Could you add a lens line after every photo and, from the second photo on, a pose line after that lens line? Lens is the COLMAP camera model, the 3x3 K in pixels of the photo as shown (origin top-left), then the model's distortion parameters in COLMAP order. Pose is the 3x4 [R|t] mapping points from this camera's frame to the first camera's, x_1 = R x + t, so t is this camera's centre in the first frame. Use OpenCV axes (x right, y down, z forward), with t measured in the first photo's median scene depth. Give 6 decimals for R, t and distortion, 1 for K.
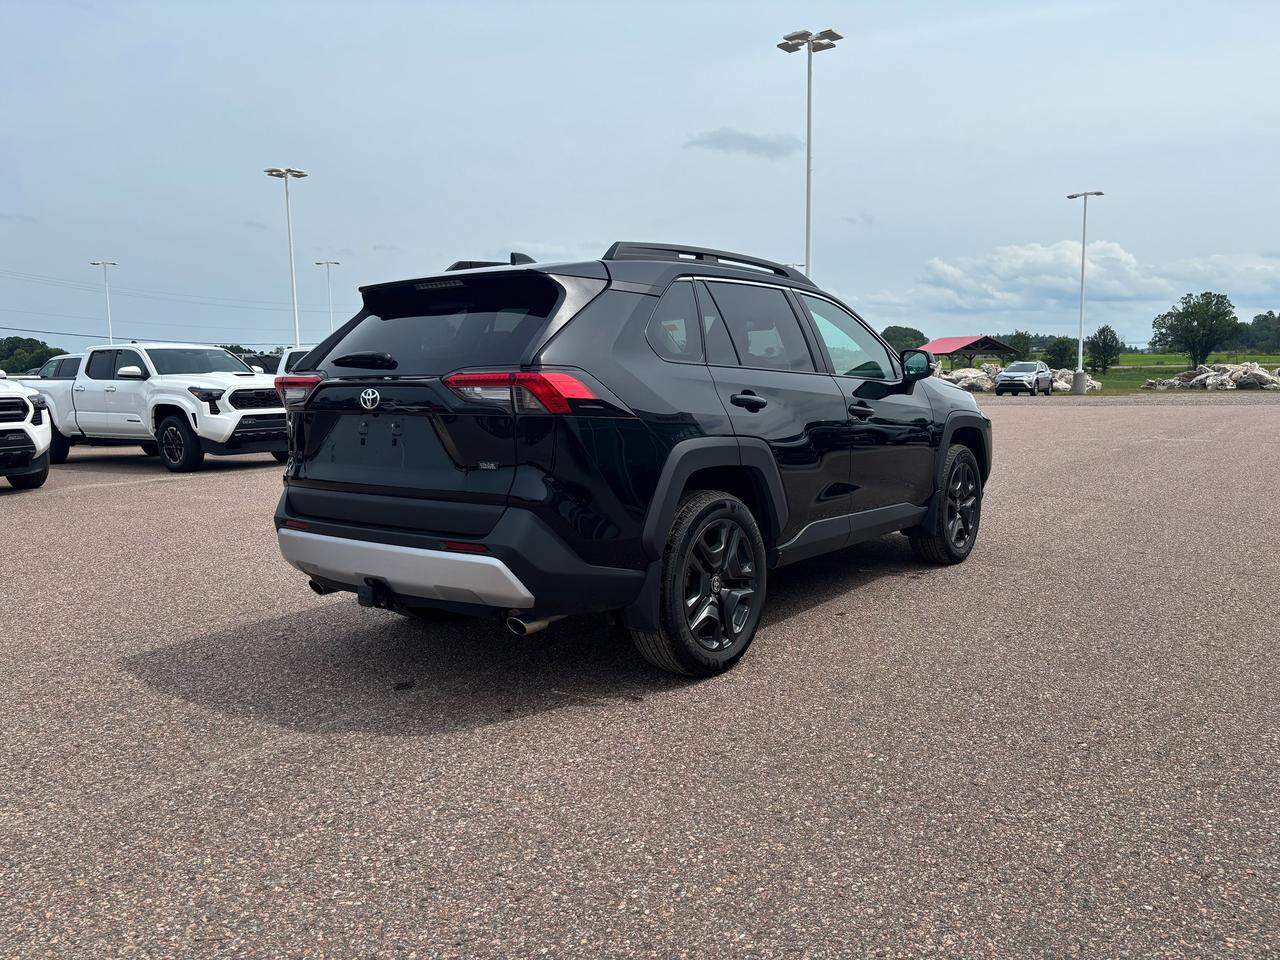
lens RADIAL K [[974.3, 0, 640.0], [0, 974.3, 480.0], [0, 0, 1]] dist [0.029457, -0.045699]
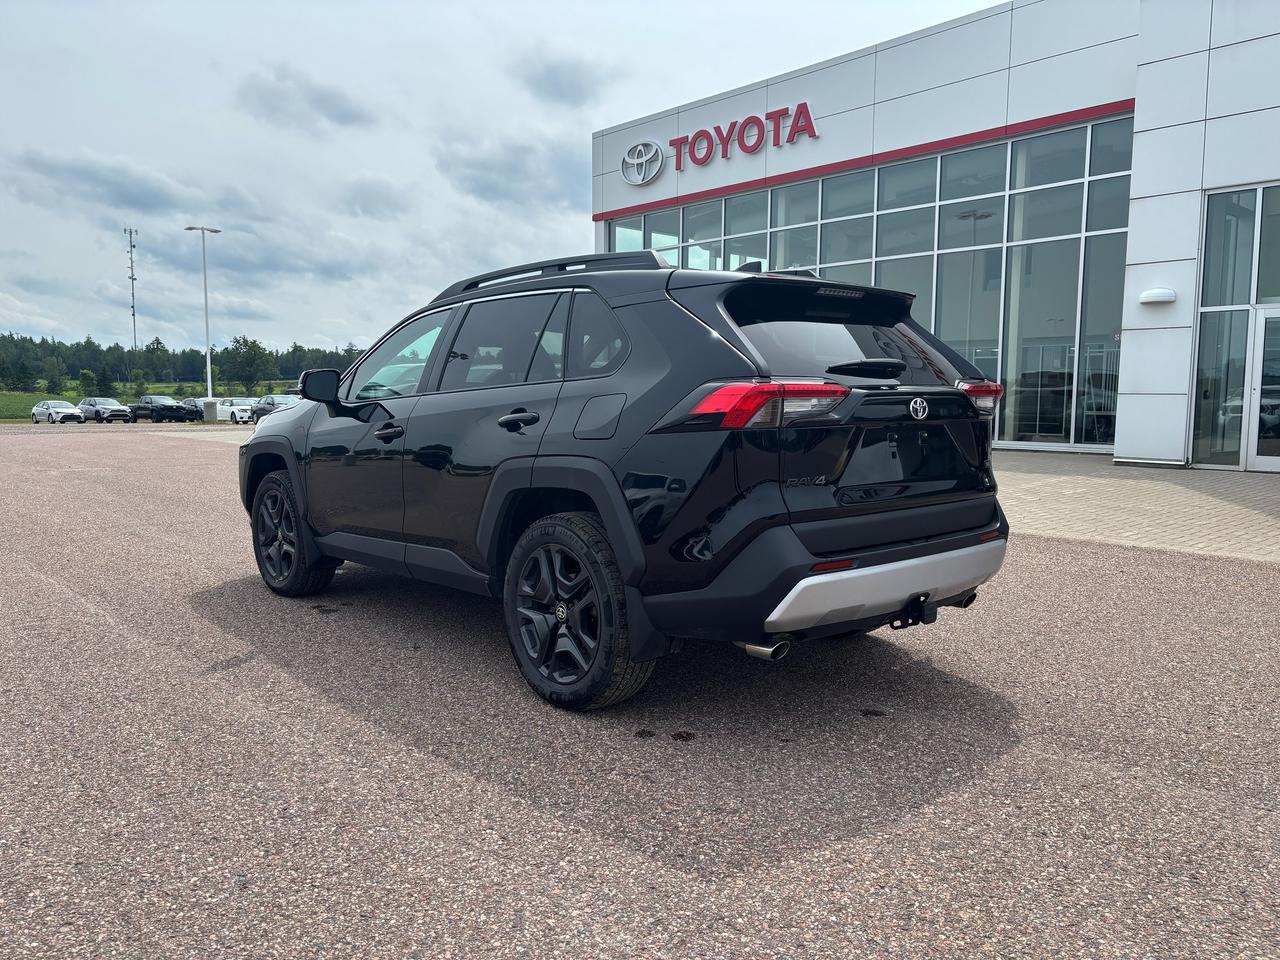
lens RADIAL K [[979.7, 0, 649.5], [0, 979.7, 487.2], [0, 0, 1]] dist [0.021543, -0.003725]
pose [[0.174571, -0.072528, 0.981970, -0.105219], [0.101231, 0.993321, 0.055370, -0.007089], [-0.979427, 0.089740, 0.180747, 0.089633]]
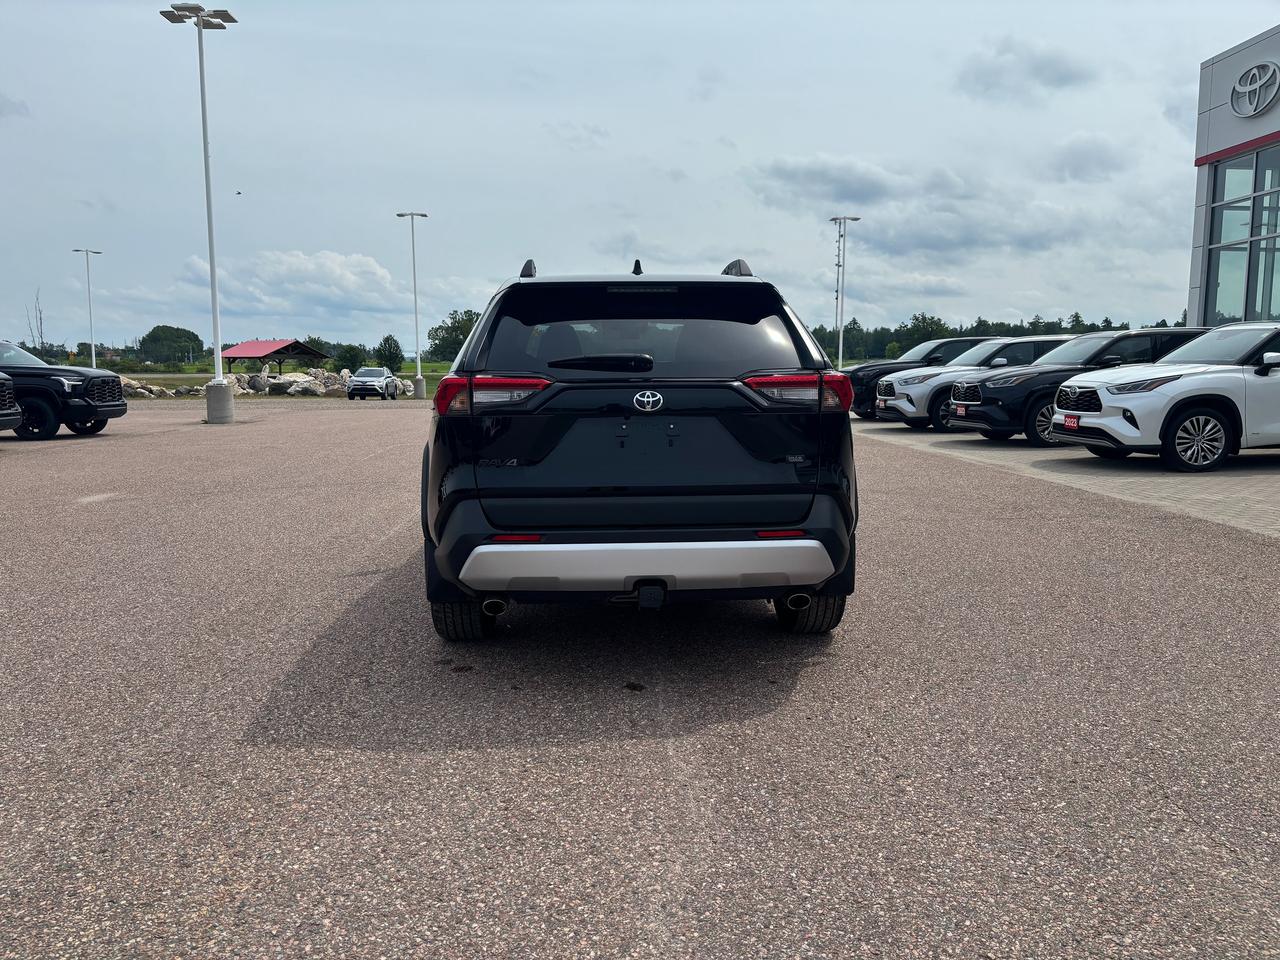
lens RADIAL K [[974.9, 0, 640.0], [0, 974.9, 480.0], [0, 0, 1]] dist [0.011210, 0.009969]
pose [[0.756734, -0.057010, 0.651232, -0.076944], [0.059937, 0.998045, 0.017724, -0.001648], [-0.650969, 0.025621, 0.758672, 0.020504]]
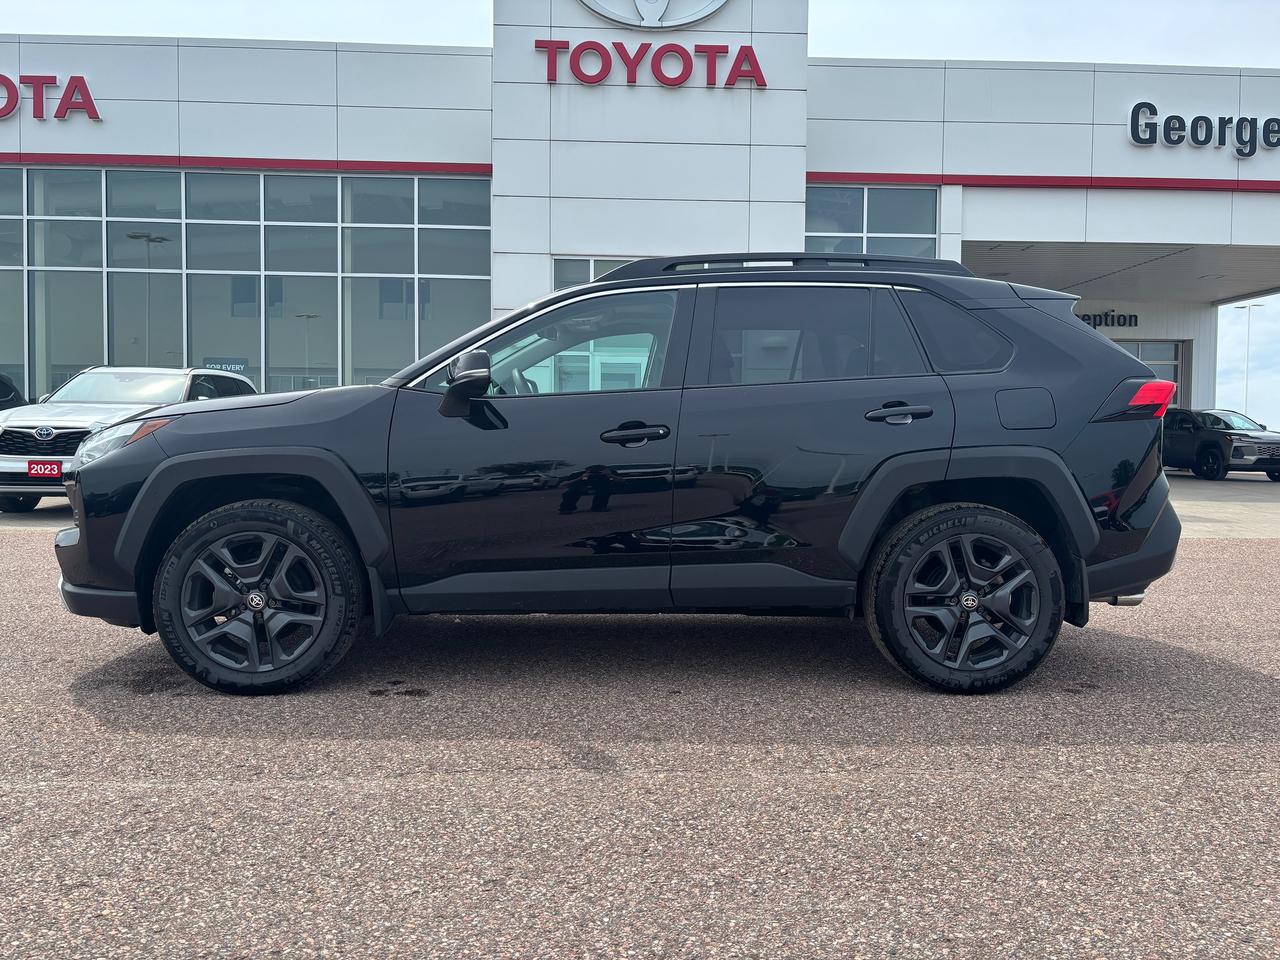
lens RADIAL K [[974.3, 0, 640.0], [0, 974.3, 480.0], [0, 0, 1]] dist [0.029457, -0.045699]
pose [[-0.653877, -0.020365, 0.756327, -0.070627], [0.086773, 0.991023, 0.101704, -0.014236], [-0.751609, 0.132131, -0.646240, 0.188502]]
